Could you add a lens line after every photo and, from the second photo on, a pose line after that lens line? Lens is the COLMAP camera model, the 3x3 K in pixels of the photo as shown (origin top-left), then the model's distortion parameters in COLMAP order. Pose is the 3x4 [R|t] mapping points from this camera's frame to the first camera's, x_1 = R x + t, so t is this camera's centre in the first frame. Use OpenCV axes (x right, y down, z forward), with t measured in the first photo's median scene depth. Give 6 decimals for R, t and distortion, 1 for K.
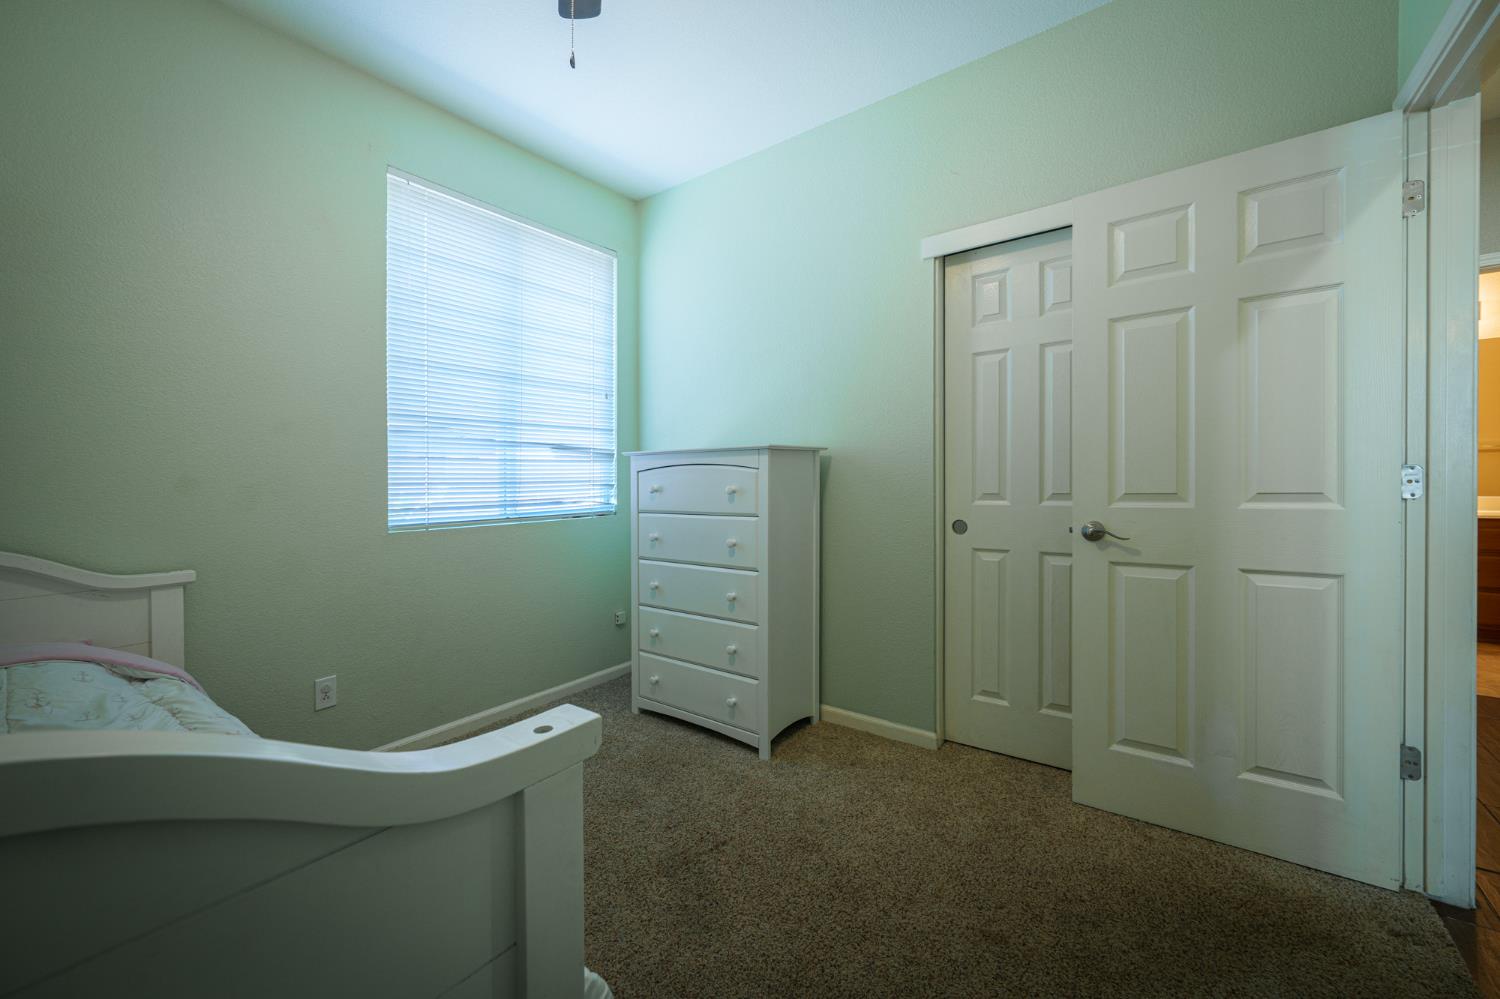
lens RADIAL K [[574.6, 0, 754.0], [0, 574.6, 487.9], [0, 0, 1]] dist [-0.002203, -0.000305]
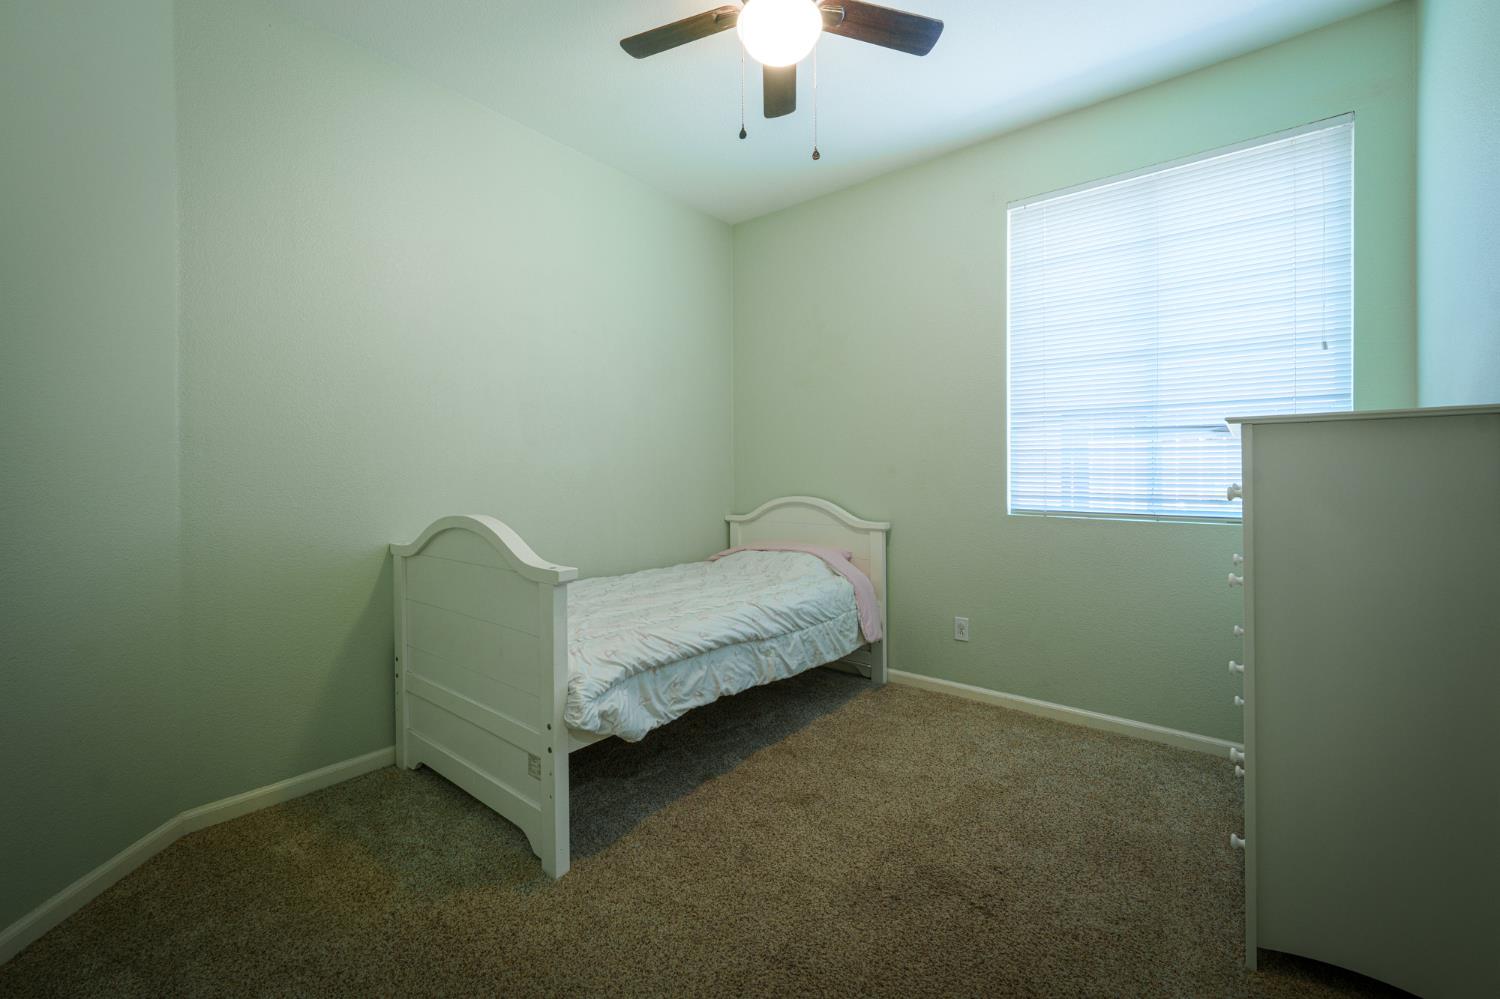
lens RADIAL K [[574.6, 0, 754.0], [0, 574.6, 487.9], [0, 0, 1]] dist [-0.002203, -0.000305]
pose [[0.010288, 0.038526, -0.999205, 0.516309], [-0.019287, 0.999079, 0.038323, -0.012048], [0.999761, 0.018877, 0.011021, 0.446596]]
